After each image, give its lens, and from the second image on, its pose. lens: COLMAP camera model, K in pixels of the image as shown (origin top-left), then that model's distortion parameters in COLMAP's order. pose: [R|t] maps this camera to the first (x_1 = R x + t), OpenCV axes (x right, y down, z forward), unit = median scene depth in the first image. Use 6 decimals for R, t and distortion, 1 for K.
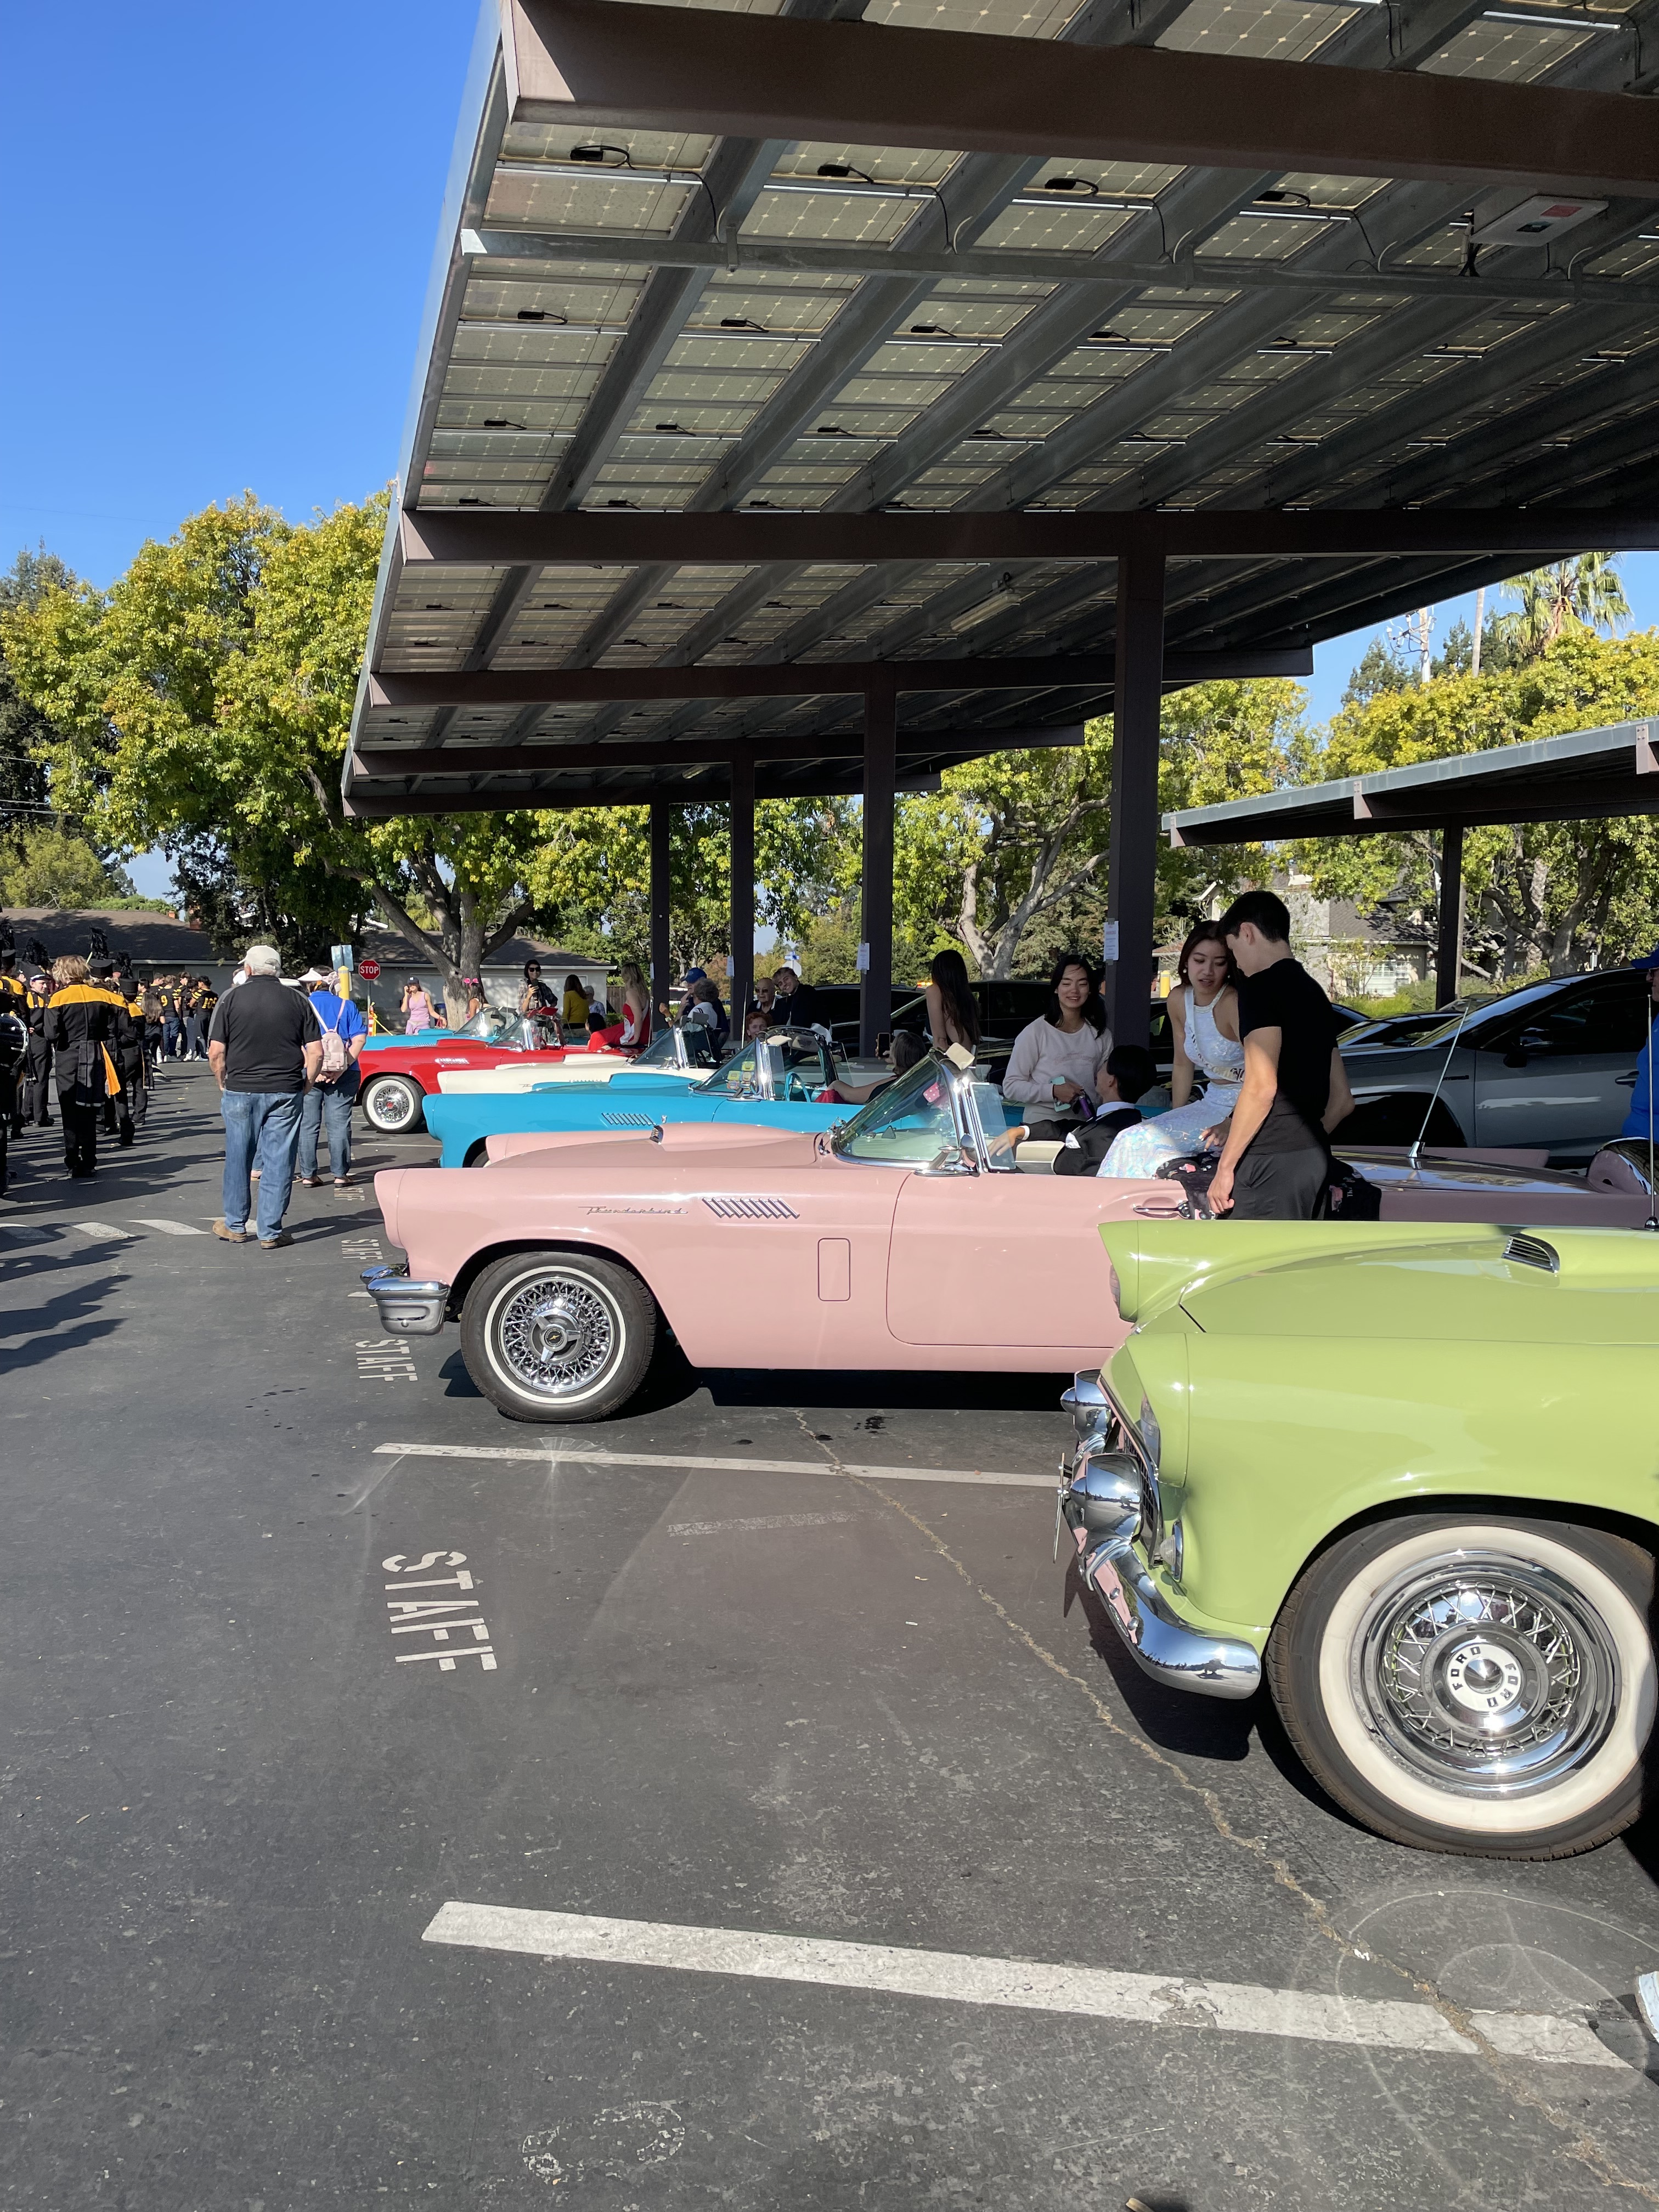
lens RADIAL K [[1680.0, 0, 822.2], [0, 1680.0, 1138.2], [0, 0, 1]] dist [0.083712, -0.104361]
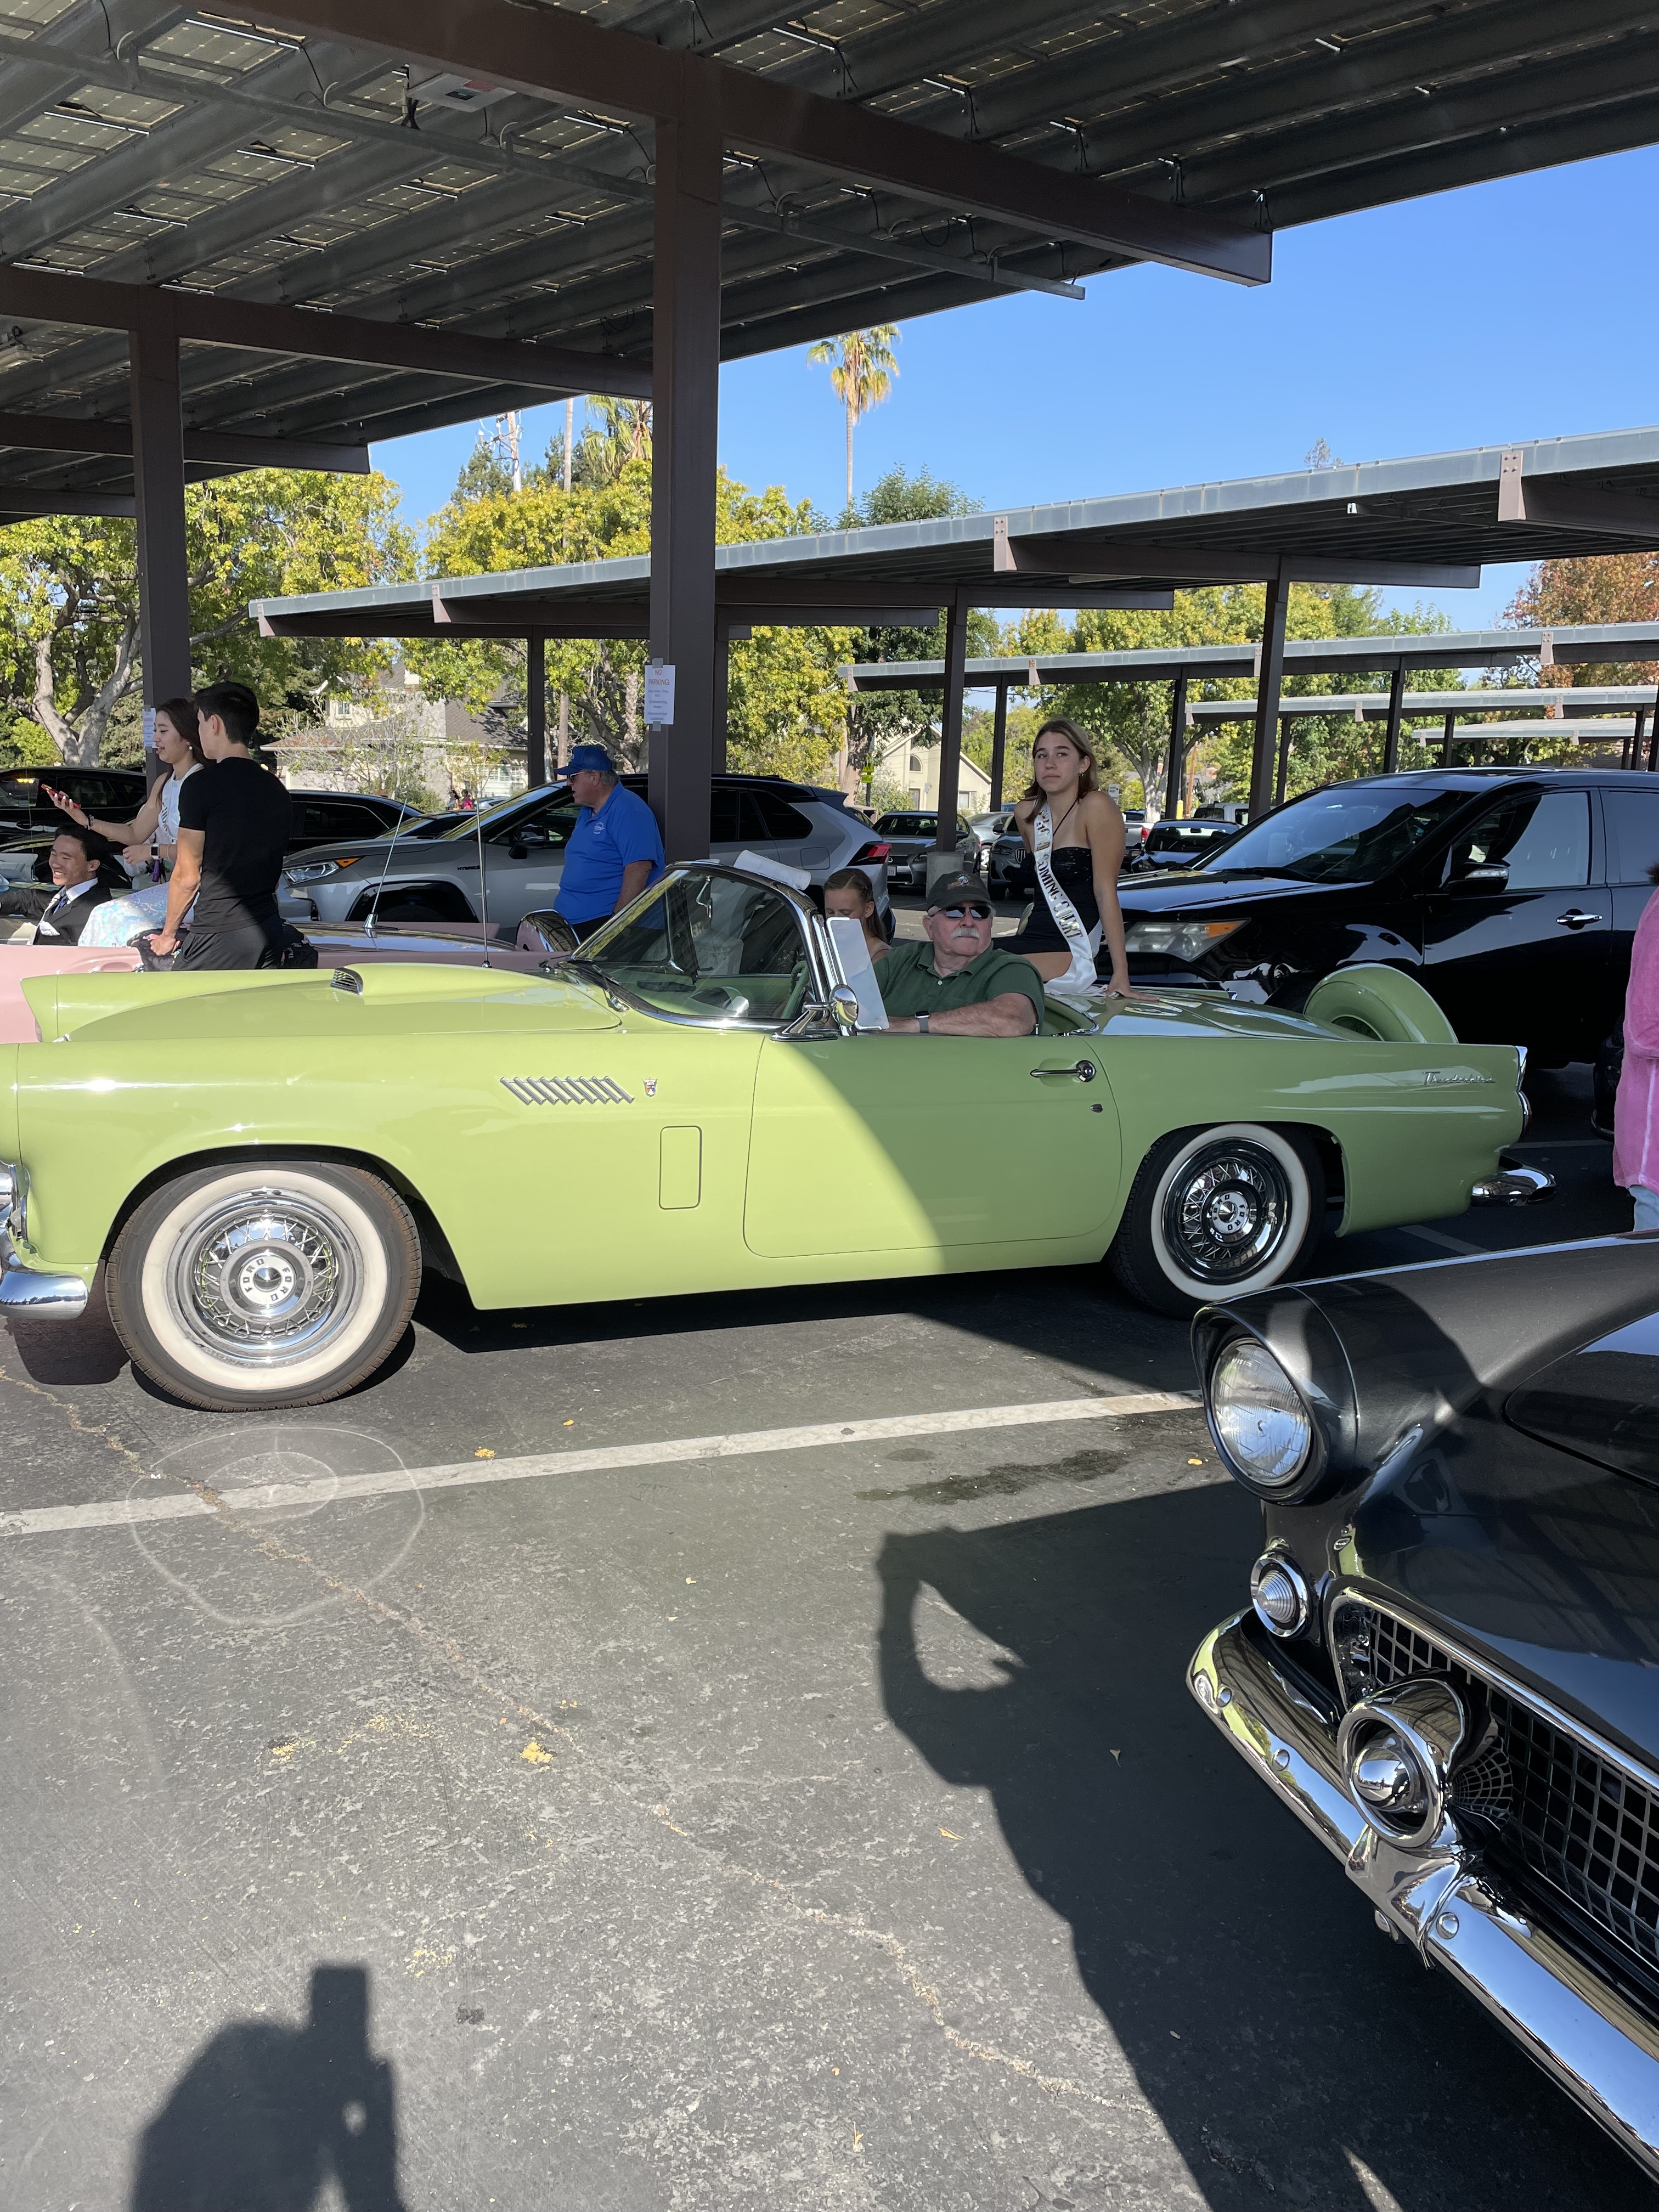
lens RADIAL K [[1680.0, 0, 812.4], [0, 1680.0, 1107.8], [0, 0, 1]] dist [0.083712, -0.104361]
pose [[0.882550, -0.062963, 0.465985, 0.012739], [0.017087, 0.994634, 0.102031, 0.003979], [-0.469908, -0.082085, 0.878890, -0.033818]]
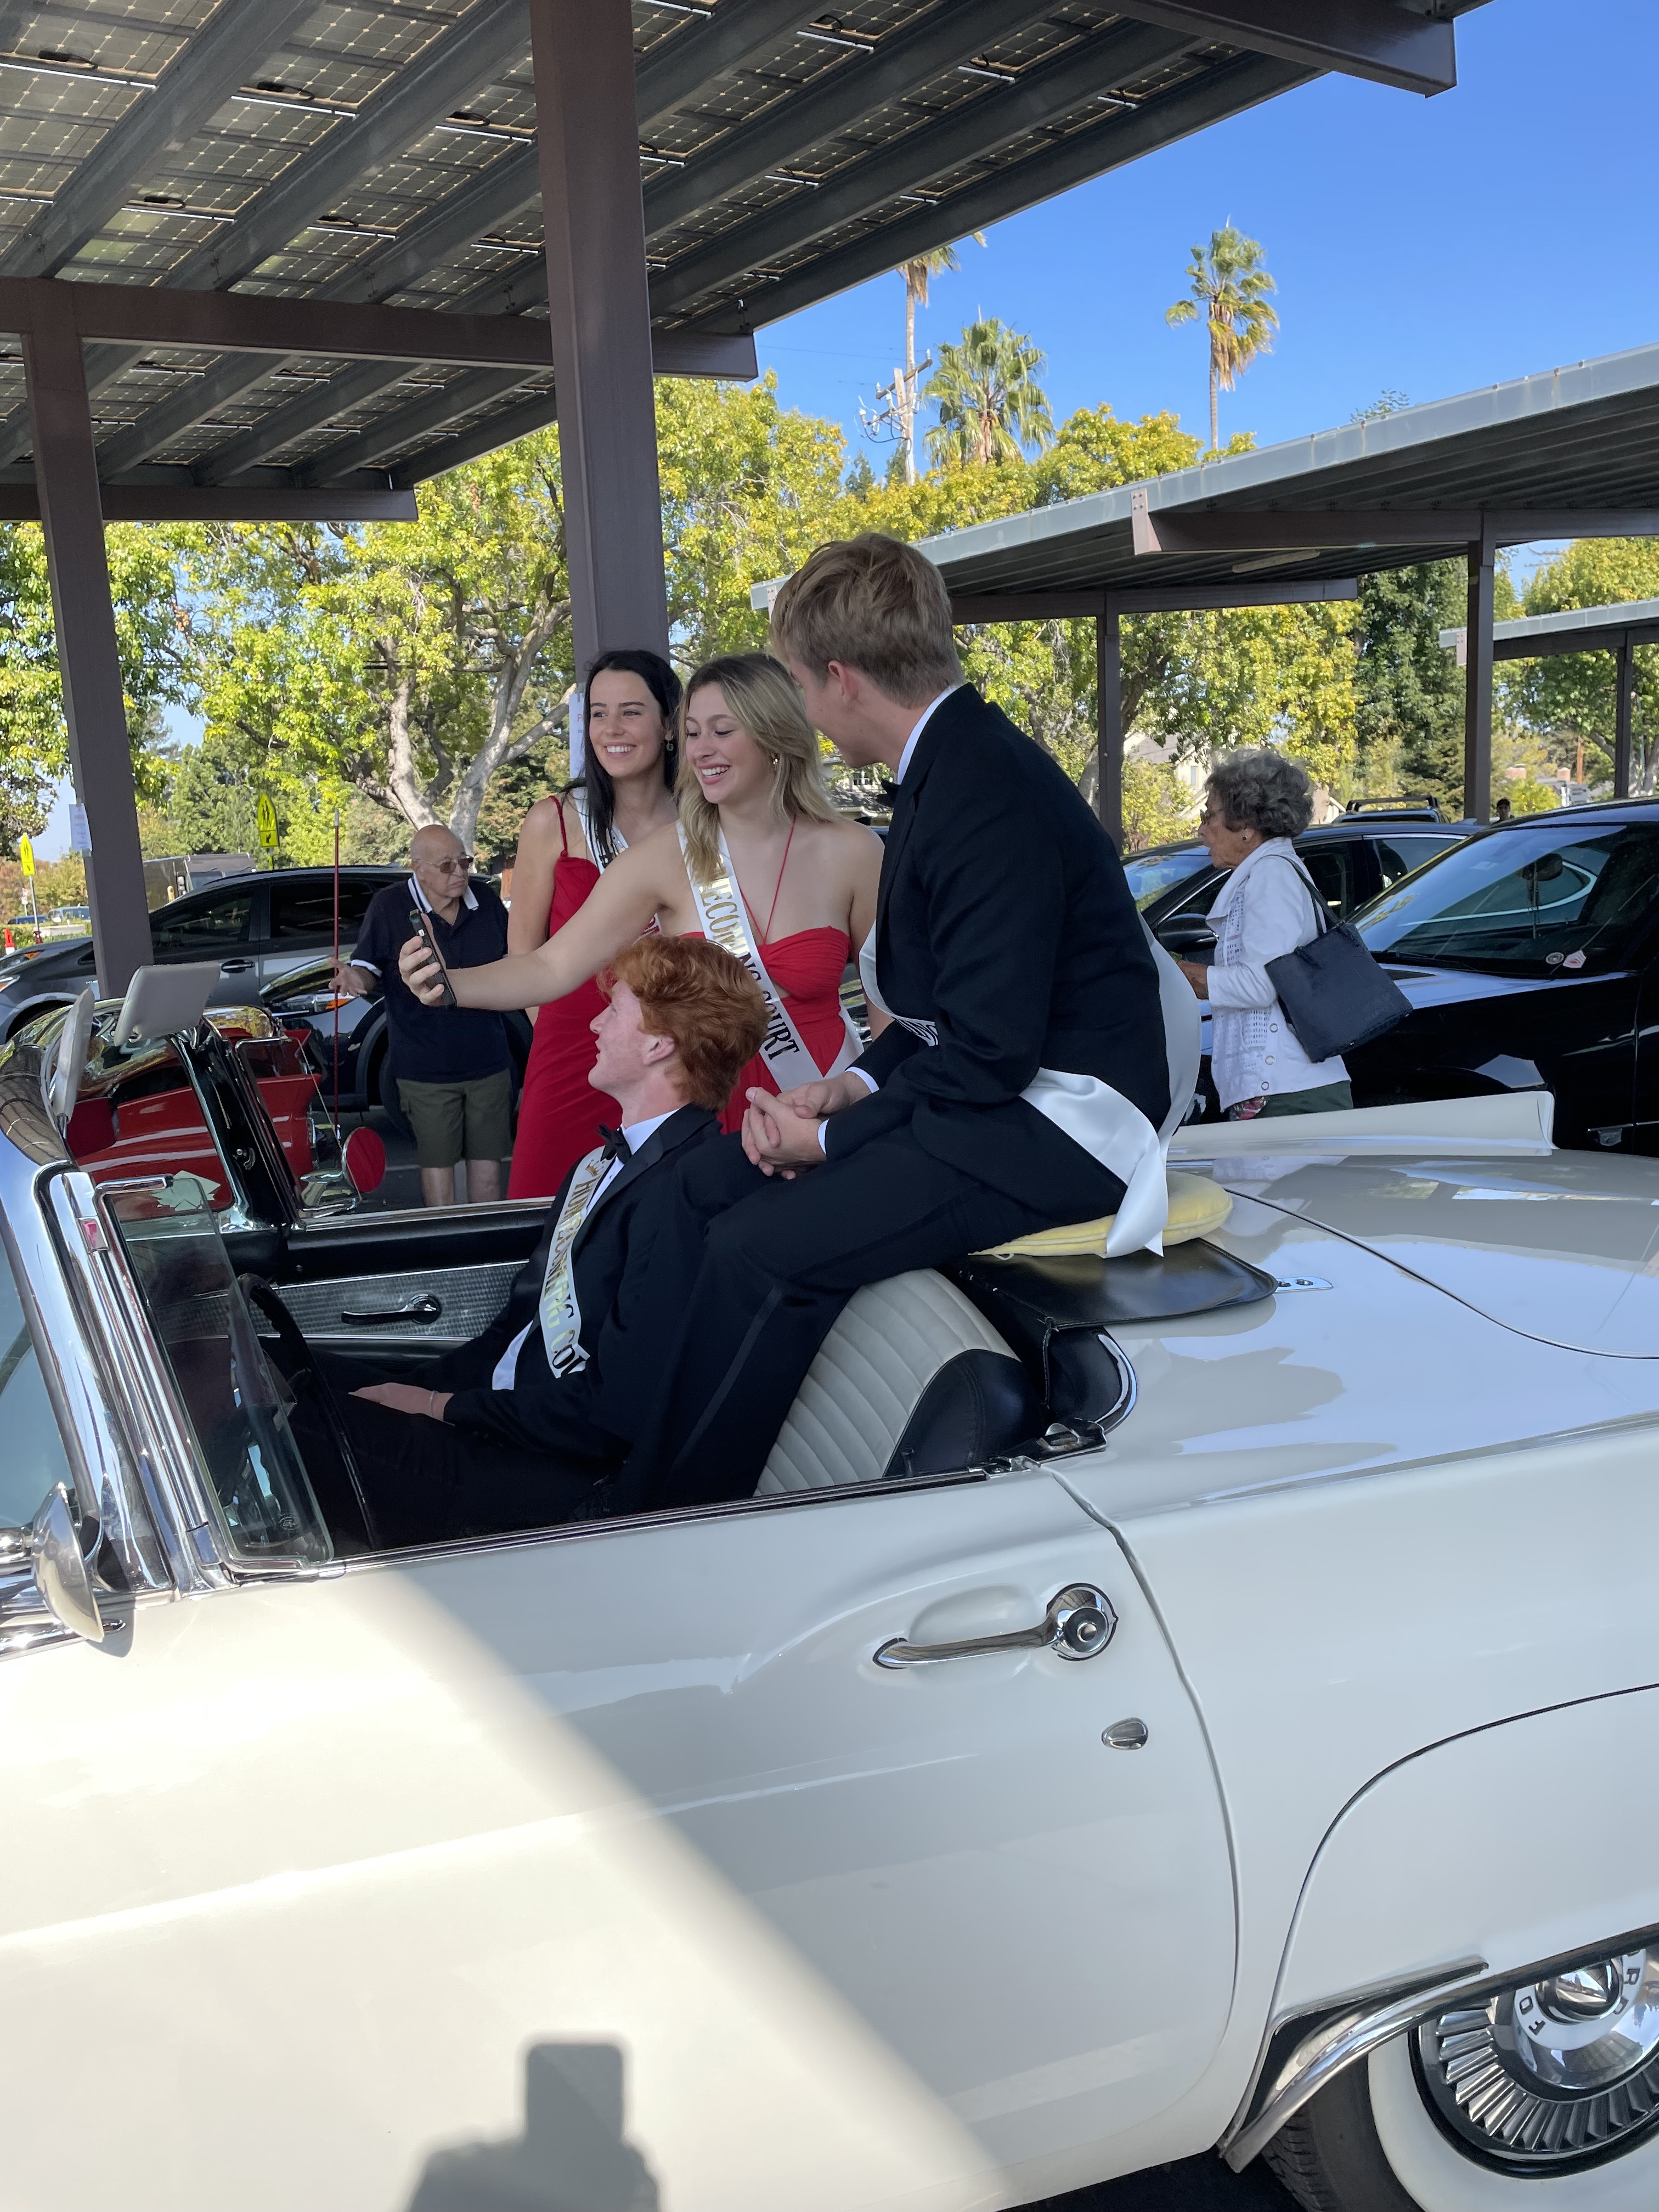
lens RADIAL K [[1680.0, 0, 829.1], [0, 1680.0, 1108.0], [0, 0, 1]] dist [0.083712, -0.104361]
pose [[0.922289, -0.107979, 0.371110, -0.033318], [0.091047, 0.993858, 0.062903, -0.028577], [-0.375623, -0.024227, 0.926456, 0.367120]]
